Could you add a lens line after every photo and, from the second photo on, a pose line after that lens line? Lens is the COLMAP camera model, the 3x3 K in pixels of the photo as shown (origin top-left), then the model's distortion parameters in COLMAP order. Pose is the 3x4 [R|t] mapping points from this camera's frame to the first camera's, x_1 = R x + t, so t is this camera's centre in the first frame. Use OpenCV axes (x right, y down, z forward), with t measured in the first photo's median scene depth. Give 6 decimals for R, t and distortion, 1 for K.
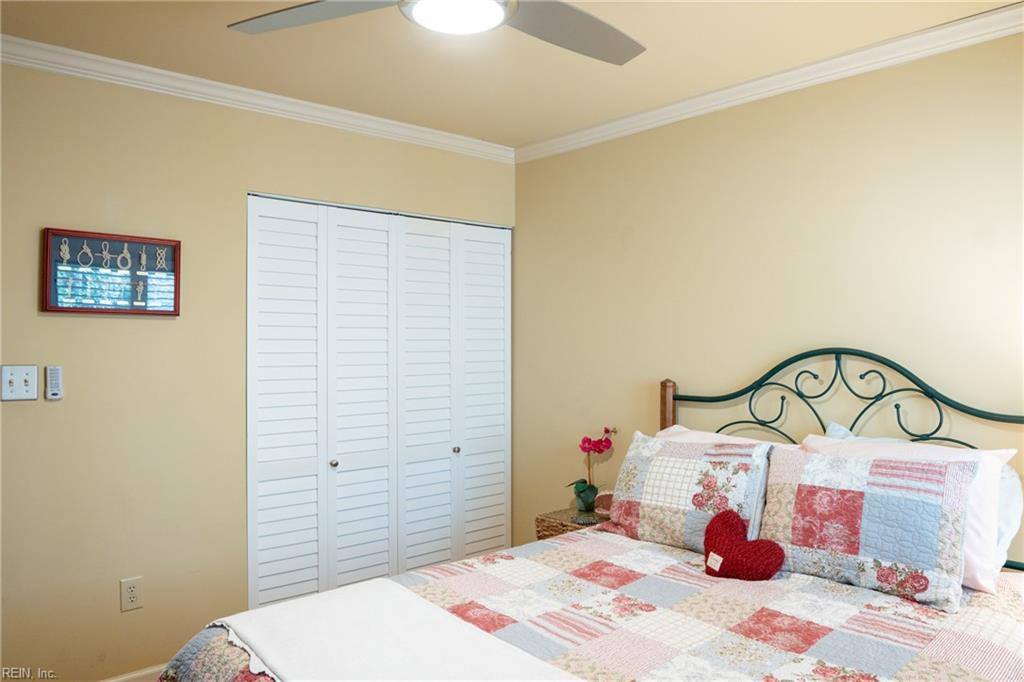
lens RADIAL K [[723.6, 0, 512.0], [0, 723.6, 341.0], [0, 0, 1]] dist [-0.048765, 0.000277]
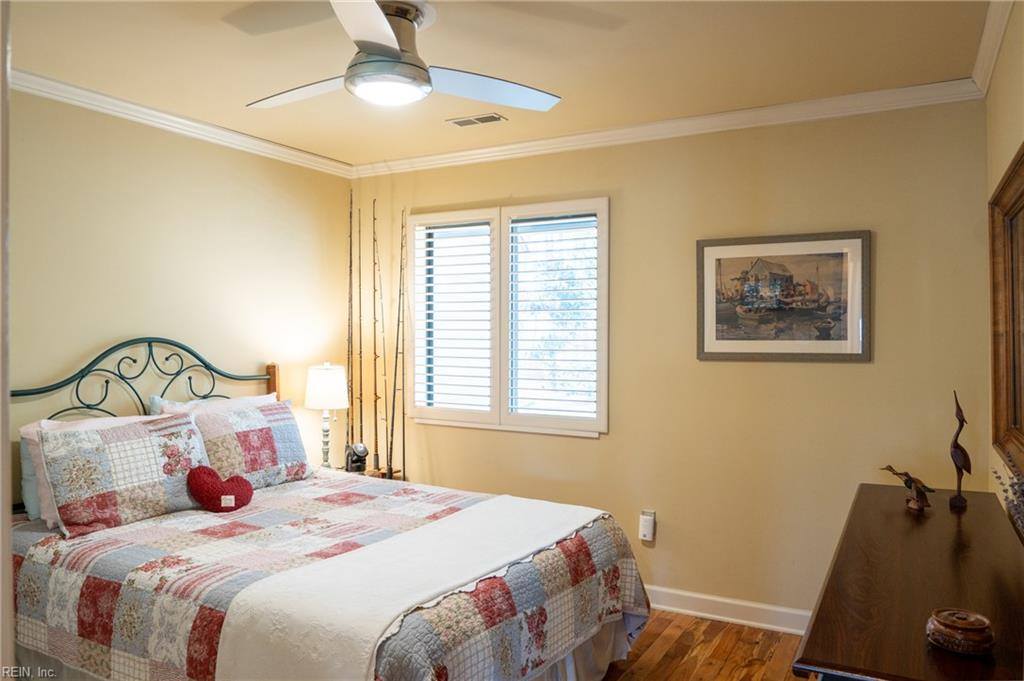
lens RADIAL K [[723.6, 0, 512.0], [0, 723.6, 340.5], [0, 0, 1]] dist [-0.048765, 0.000277]
pose [[-0.328661, -0.008282, 0.944412, -1.013252], [-0.004954, 0.999963, 0.007045, 0.002963], [-0.944435, -0.002363, -0.328690, 0.854320]]
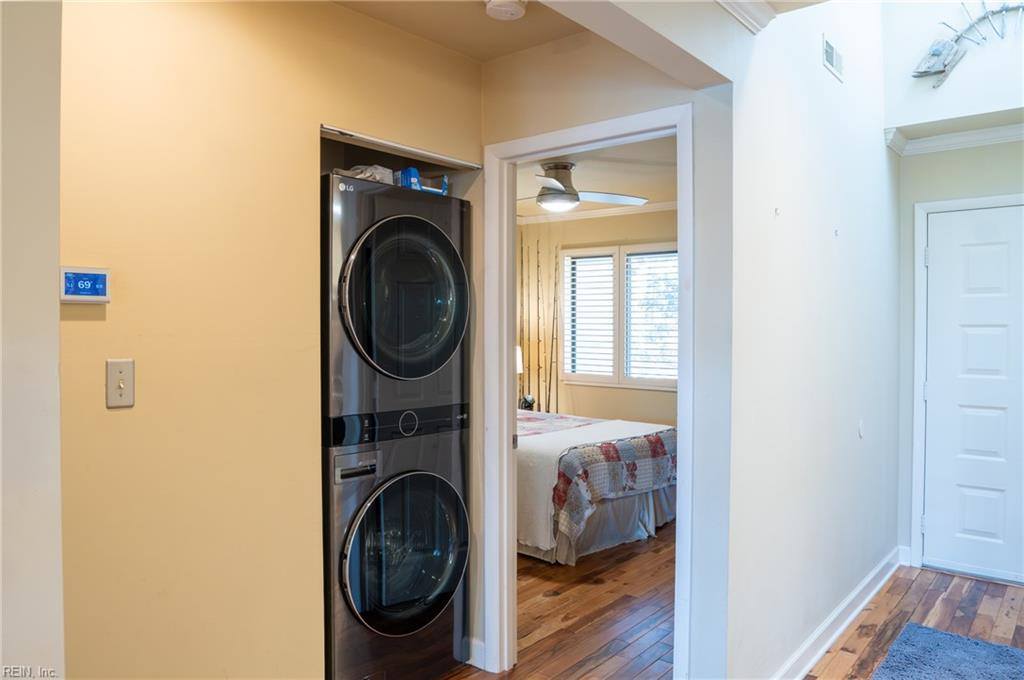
lens RADIAL K [[723.6, 0, 512.0], [0, 723.6, 340.0], [0, 0, 1]] dist [-0.048765, 0.000277]
pose [[-0.153391, -0.019255, 0.987978, -1.904627], [-0.005148, 0.999812, 0.018686, 0.001937], [-0.988152, -0.002220, -0.153462, 1.101891]]
